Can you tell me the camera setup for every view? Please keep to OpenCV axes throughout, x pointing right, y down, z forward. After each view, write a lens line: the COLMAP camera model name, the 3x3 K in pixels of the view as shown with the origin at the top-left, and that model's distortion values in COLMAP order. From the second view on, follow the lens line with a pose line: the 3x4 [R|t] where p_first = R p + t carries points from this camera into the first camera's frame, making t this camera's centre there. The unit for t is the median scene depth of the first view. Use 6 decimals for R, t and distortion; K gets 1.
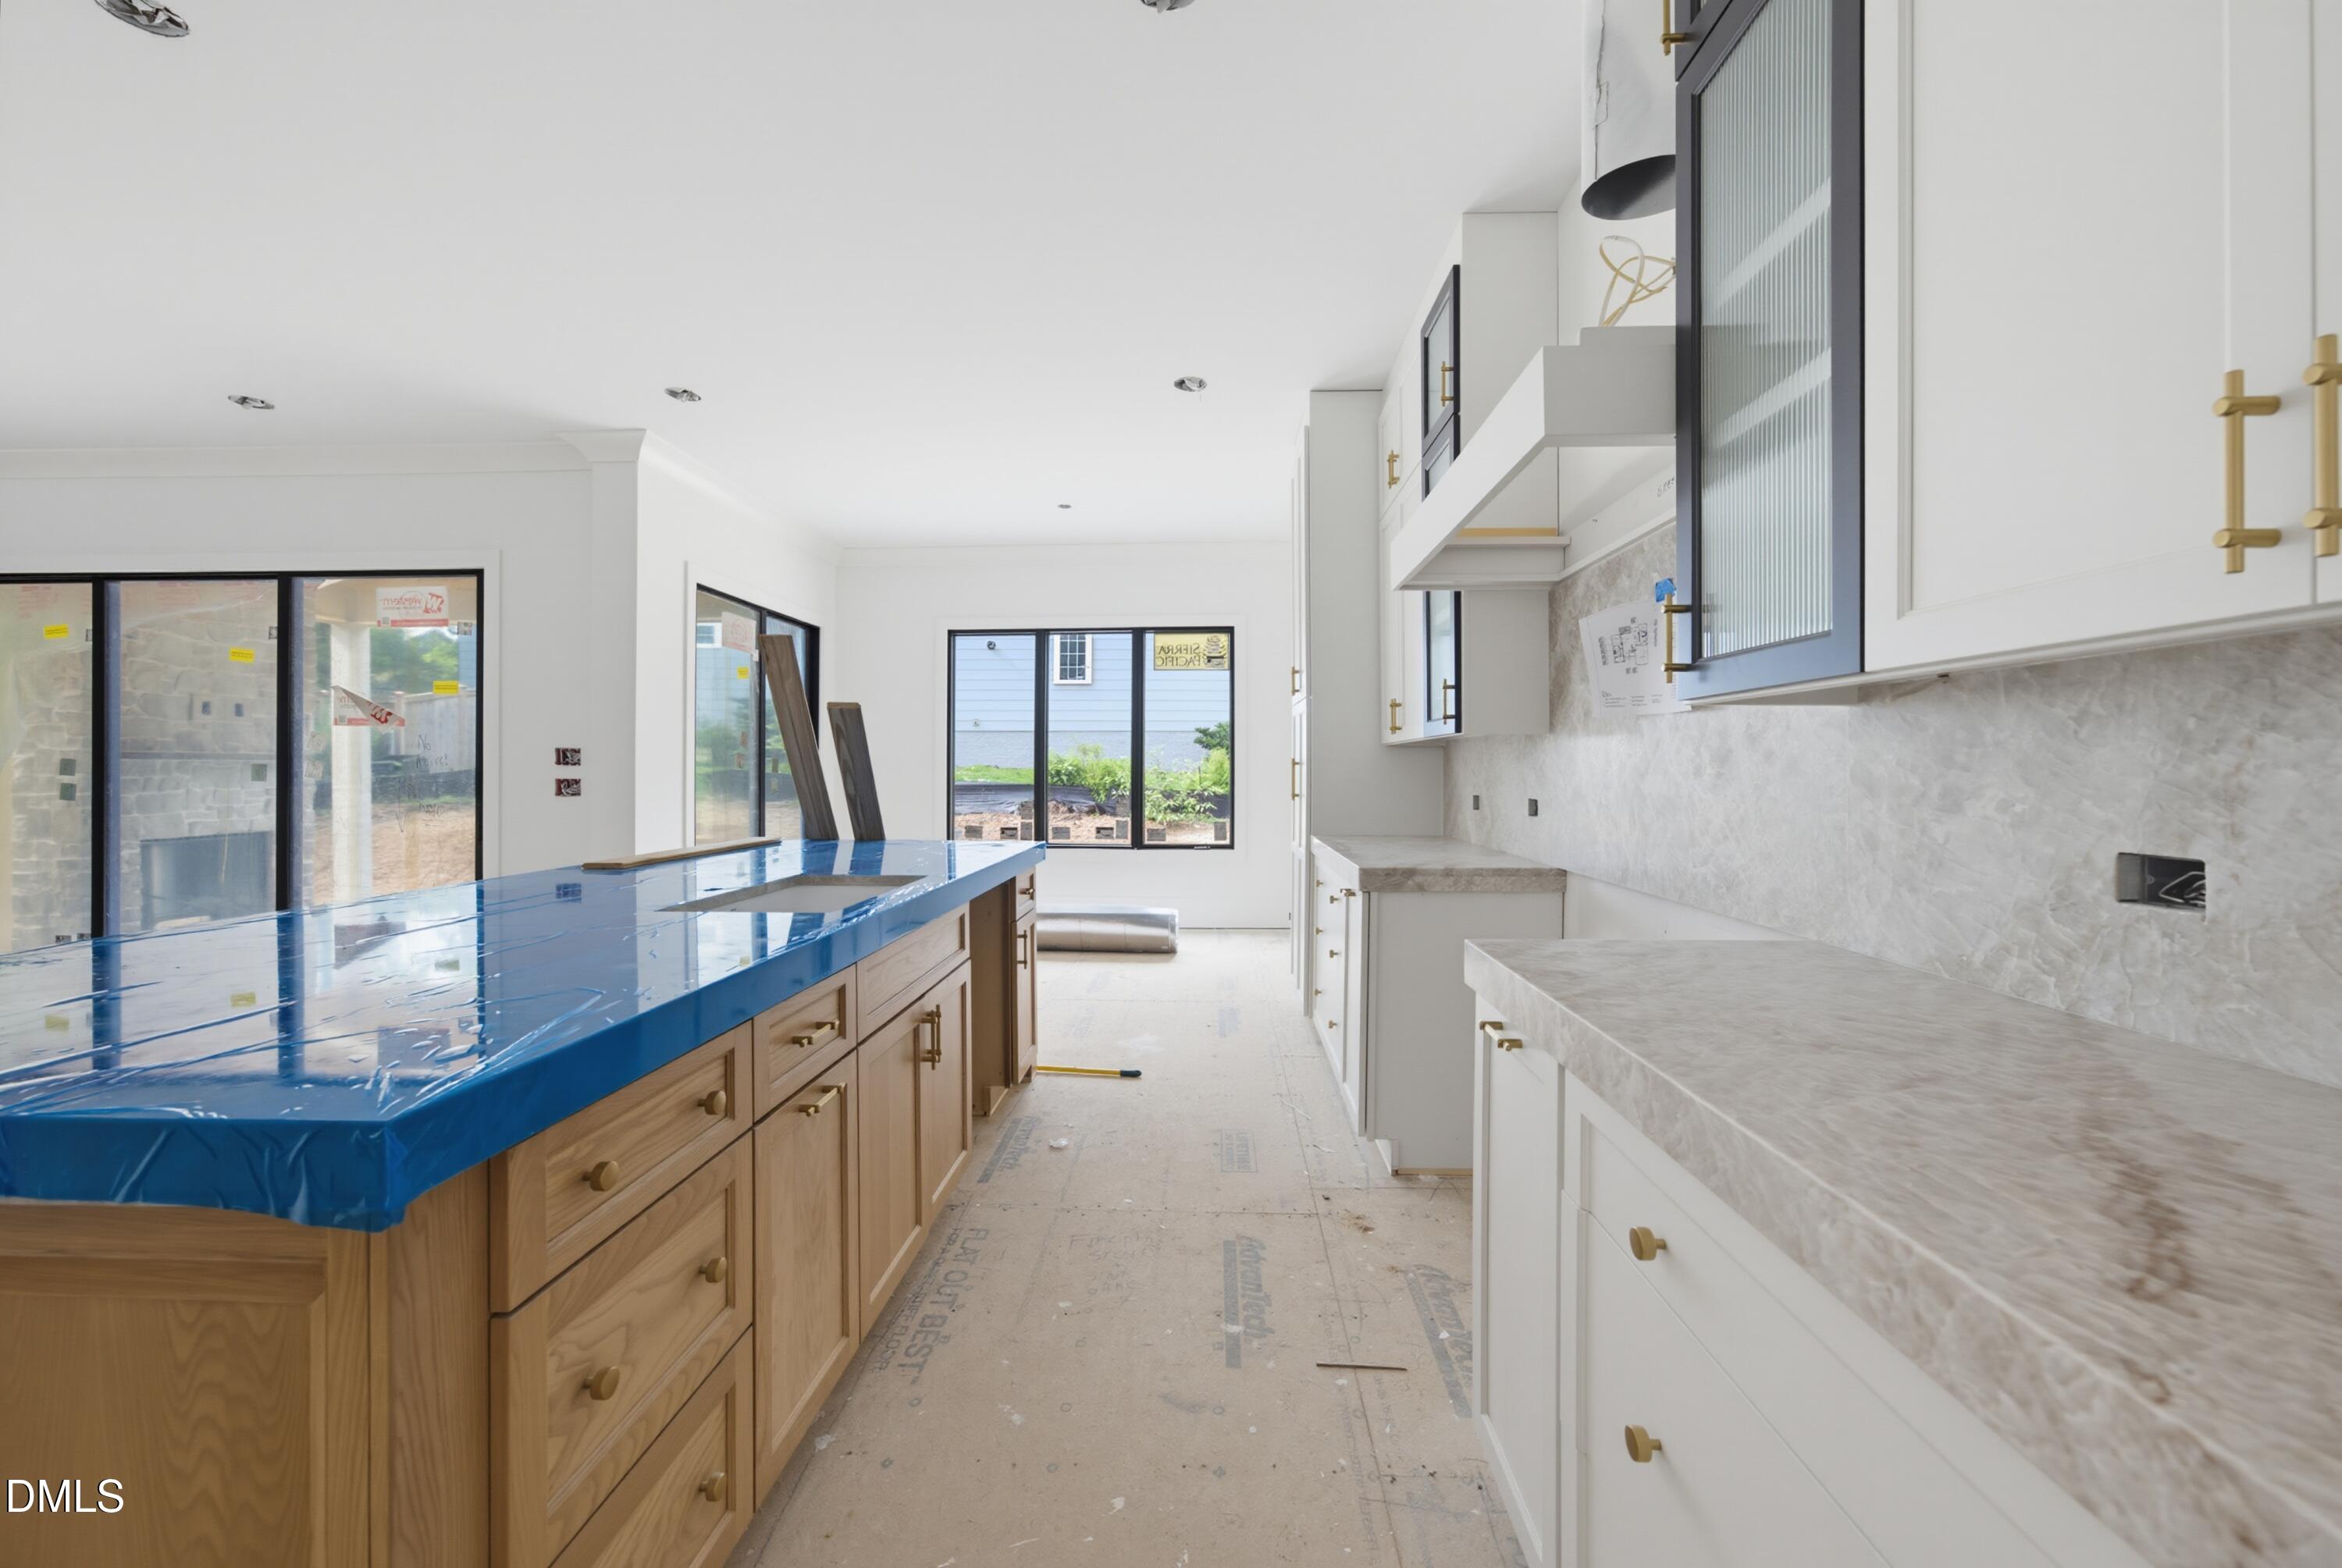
lens RADIAL K [[930.7, 0, 1175.7], [0, 930.7, 749.3], [0, 0, 1]] dist [-0.024555, 0.009493]
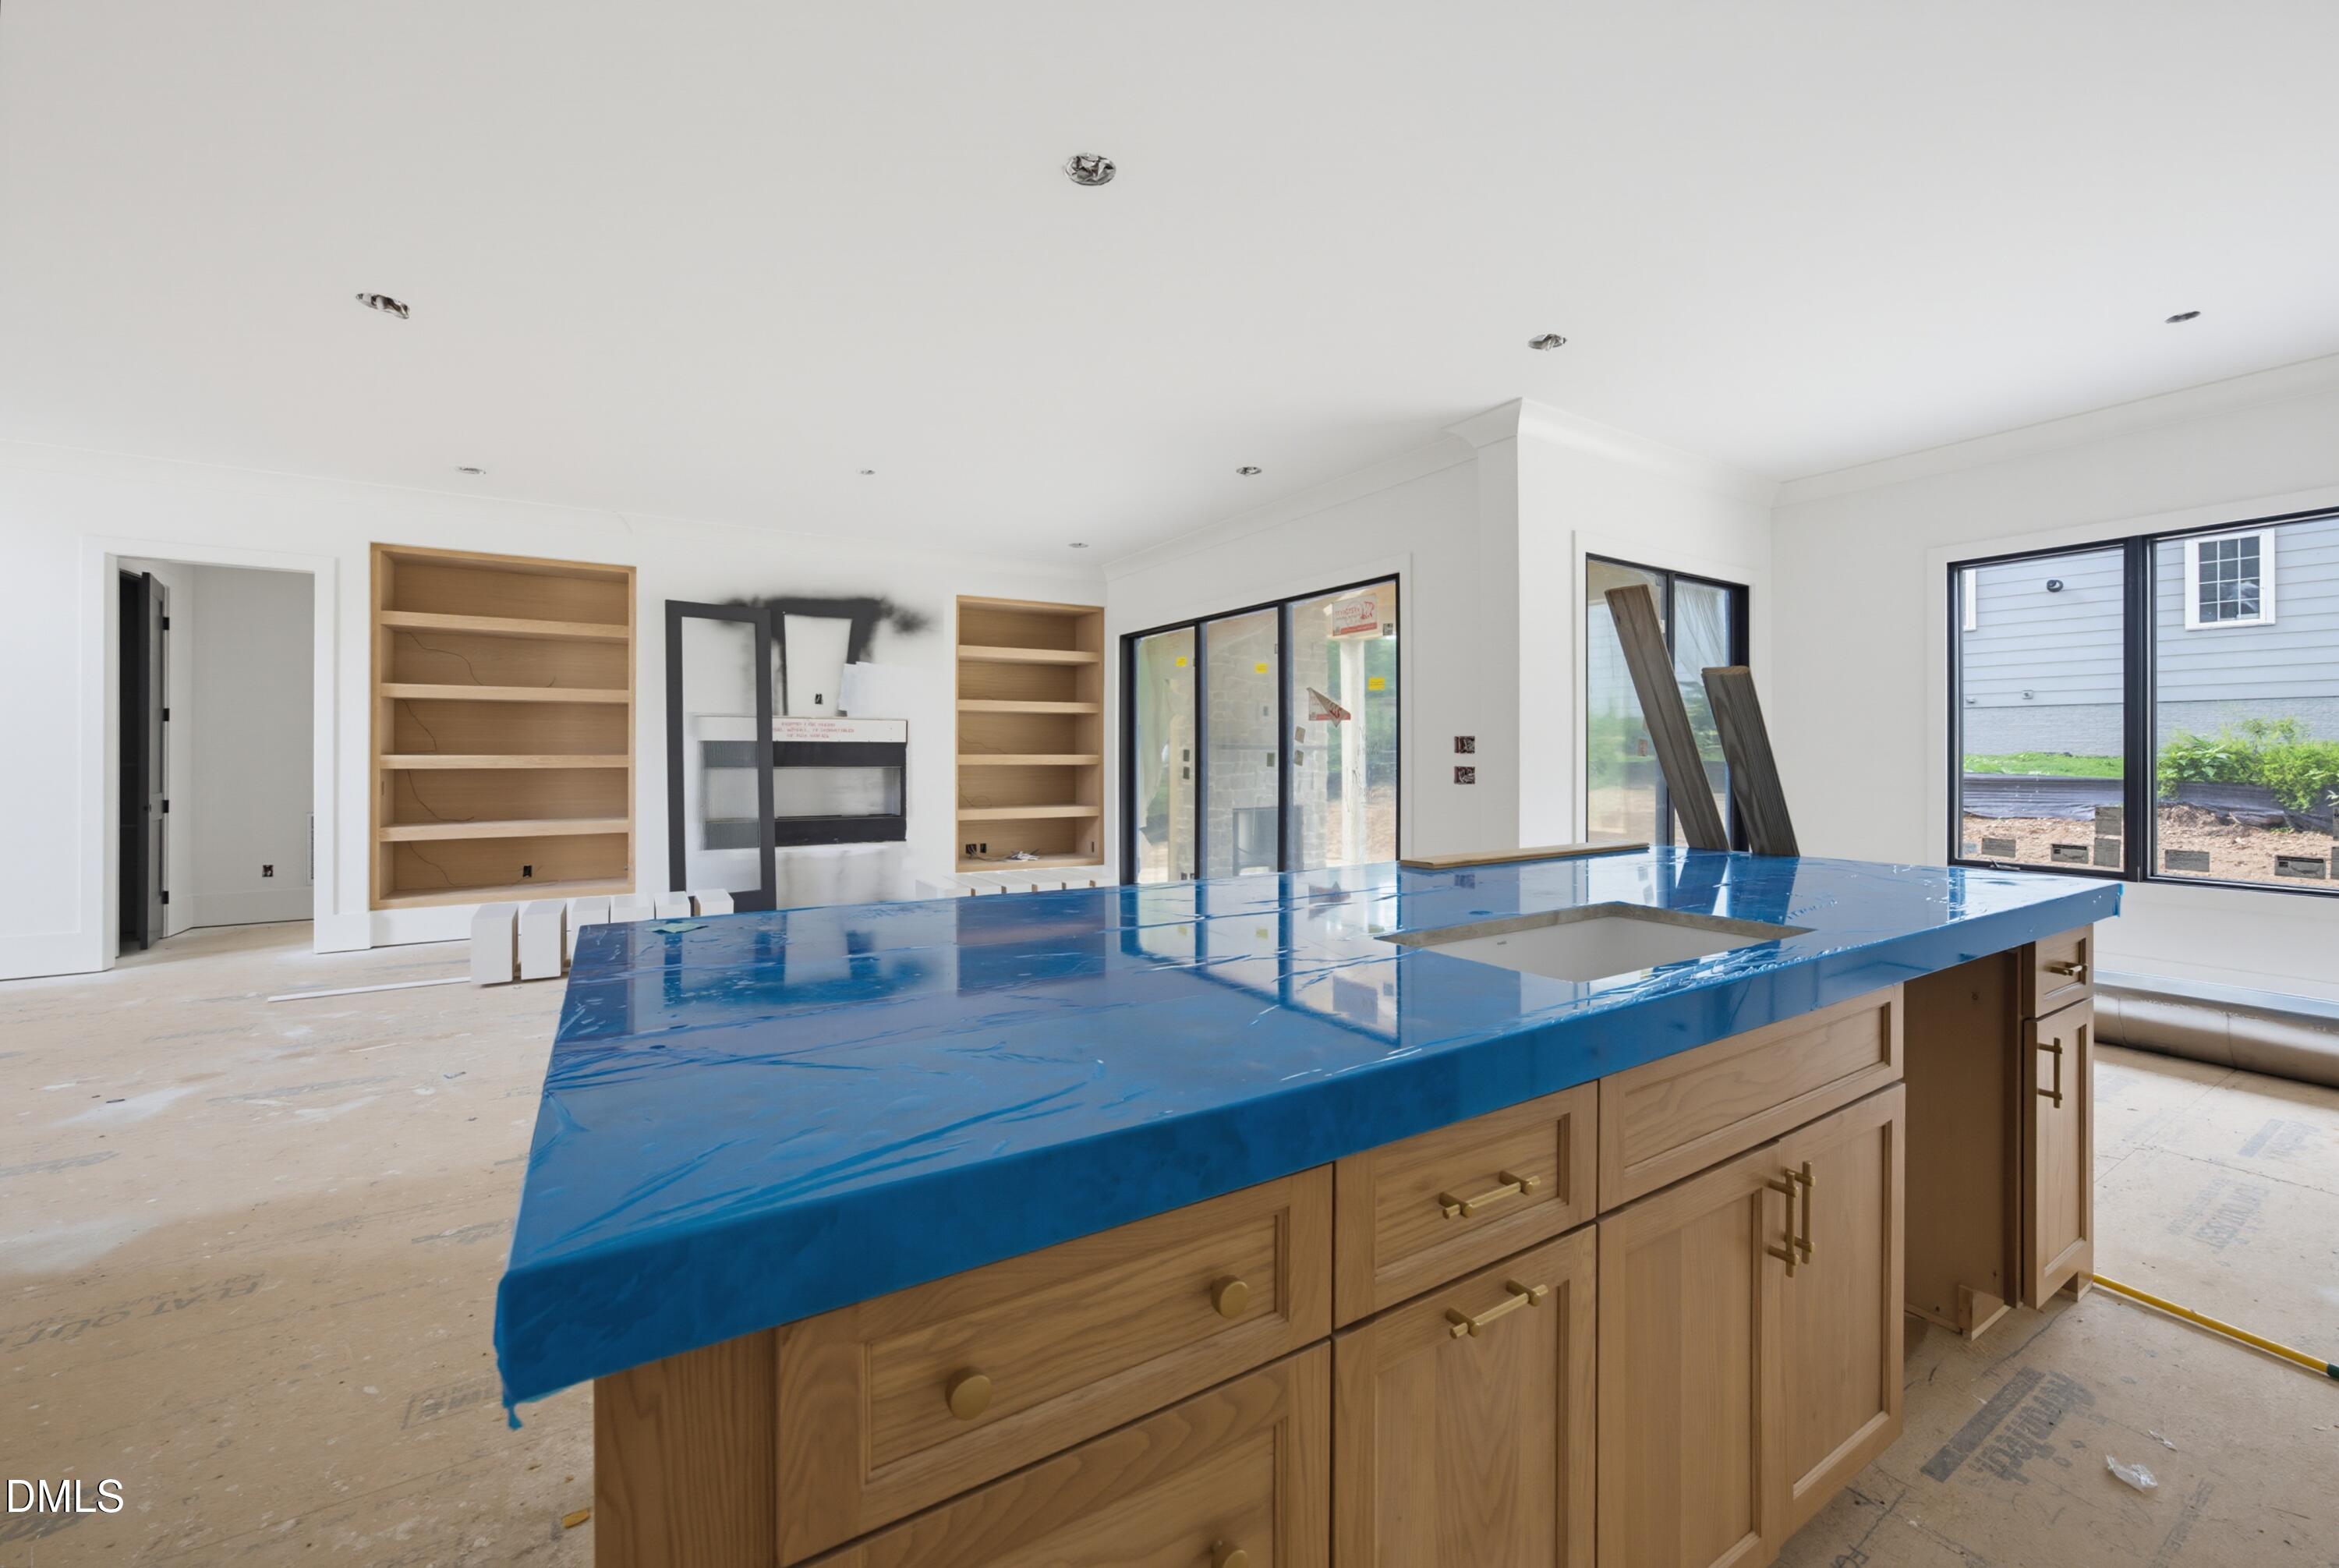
lens RADIAL K [[929.6, 0, 1174.2], [0, 929.6, 749.3], [0, 0, 1]] dist [-0.024555, 0.009493]
pose [[0.564981, -0.006318, -0.825079, -0.001589], [0.017166, 0.999844, 0.004099, 0.003468], [0.824925, -0.016479, 0.565002, 0.177561]]
